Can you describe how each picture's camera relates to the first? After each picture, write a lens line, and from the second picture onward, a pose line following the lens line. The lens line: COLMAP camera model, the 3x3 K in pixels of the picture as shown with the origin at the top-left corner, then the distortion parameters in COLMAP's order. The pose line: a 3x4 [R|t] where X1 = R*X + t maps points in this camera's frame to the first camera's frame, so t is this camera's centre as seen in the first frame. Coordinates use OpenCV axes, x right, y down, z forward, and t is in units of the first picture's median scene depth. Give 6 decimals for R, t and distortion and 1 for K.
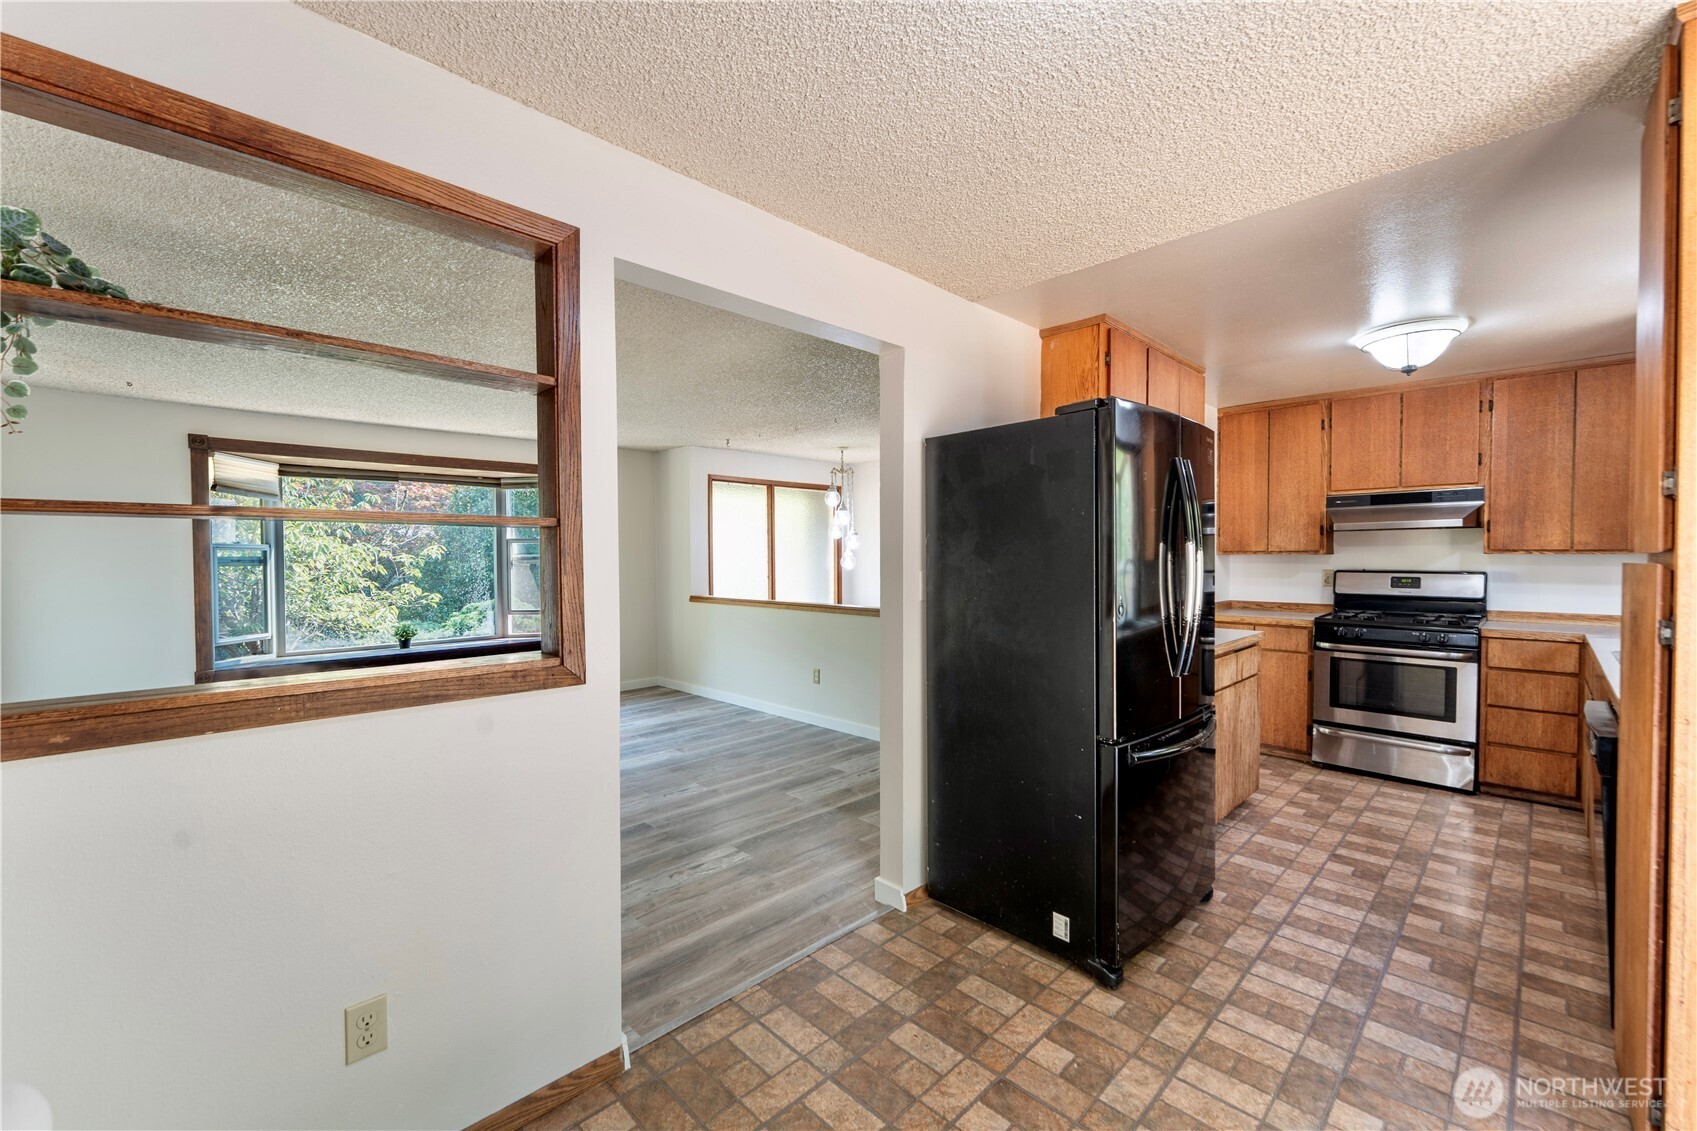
lens RADIAL K [[695.5, 0, 851.4], [0, 695.5, 571.3], [0, 0, 1]] dist [-0.003192, 0.000284]
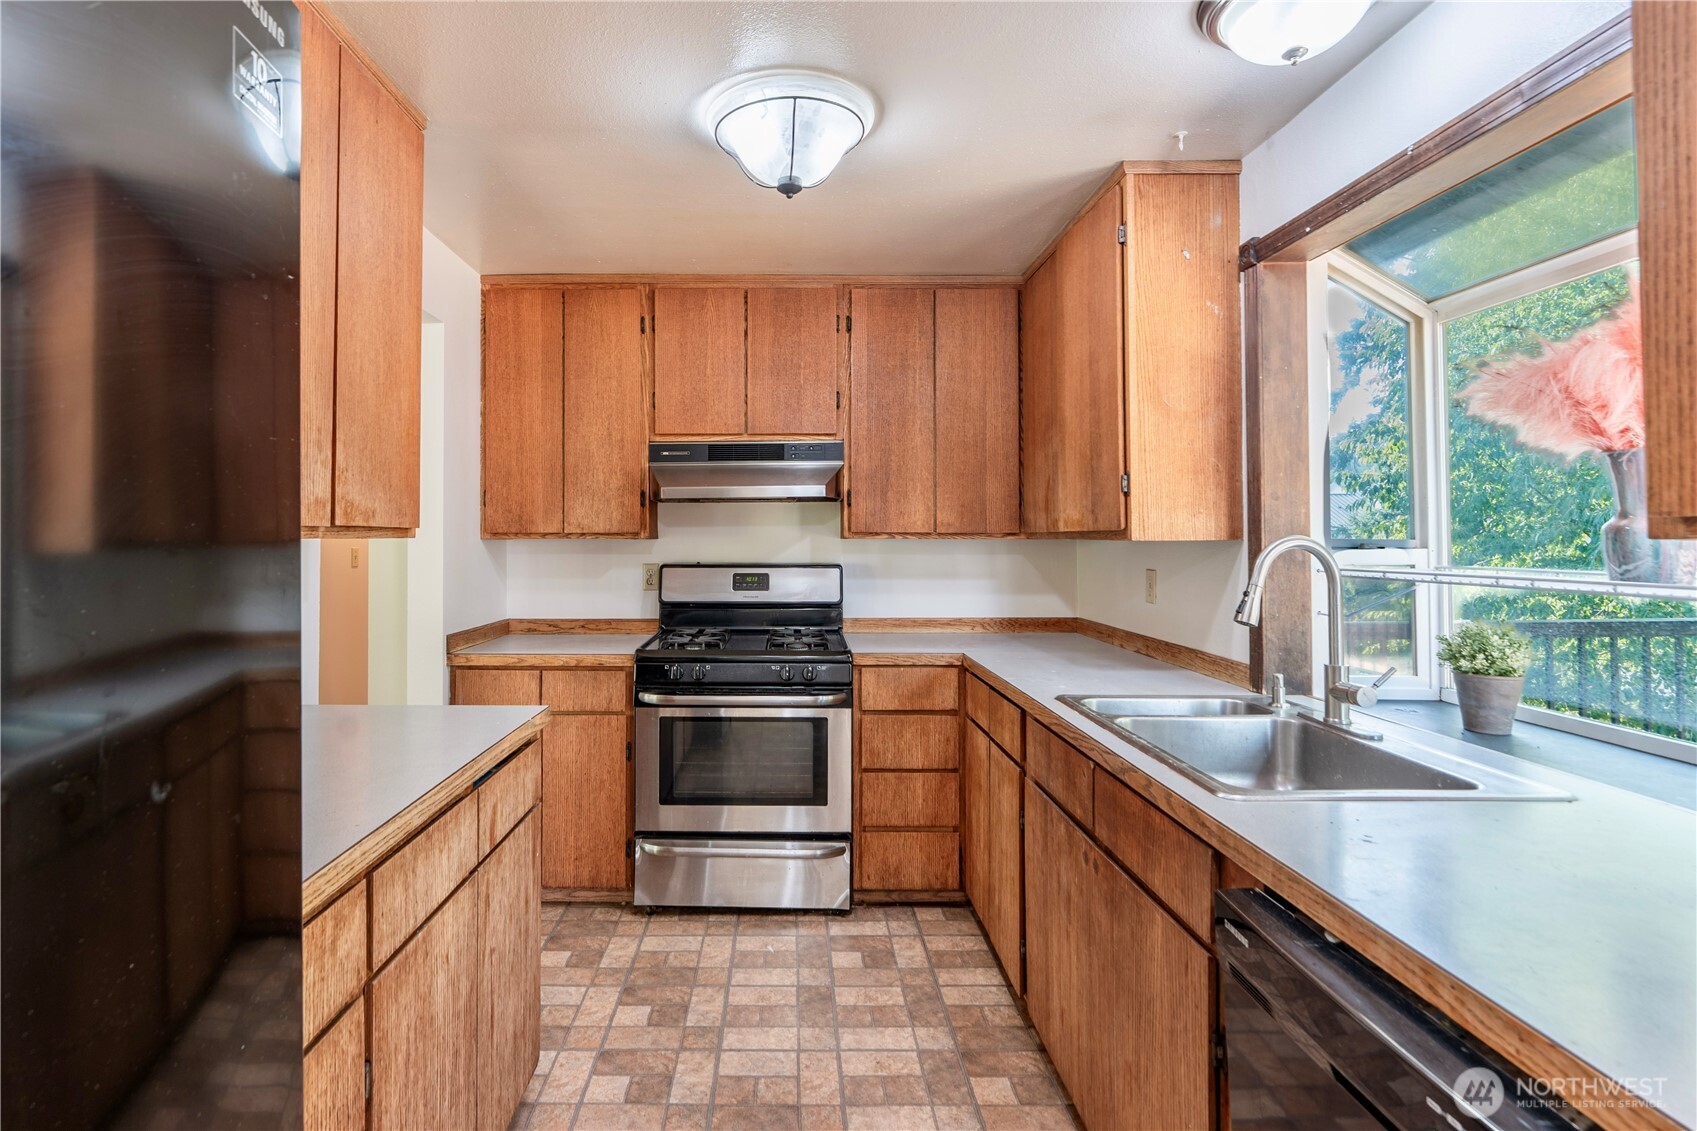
lens RADIAL K [[695.5, 0, 768.9], [0, 695.5, 533.2], [0, 0, 1]] dist [-0.003192, 0.000284]
pose [[0.698344, 0.007861, 0.715720, 0.365365], [0.015037, 0.999558, -0.025650, -0.013715], [-0.715605, 0.028675, 0.697917, 0.568913]]
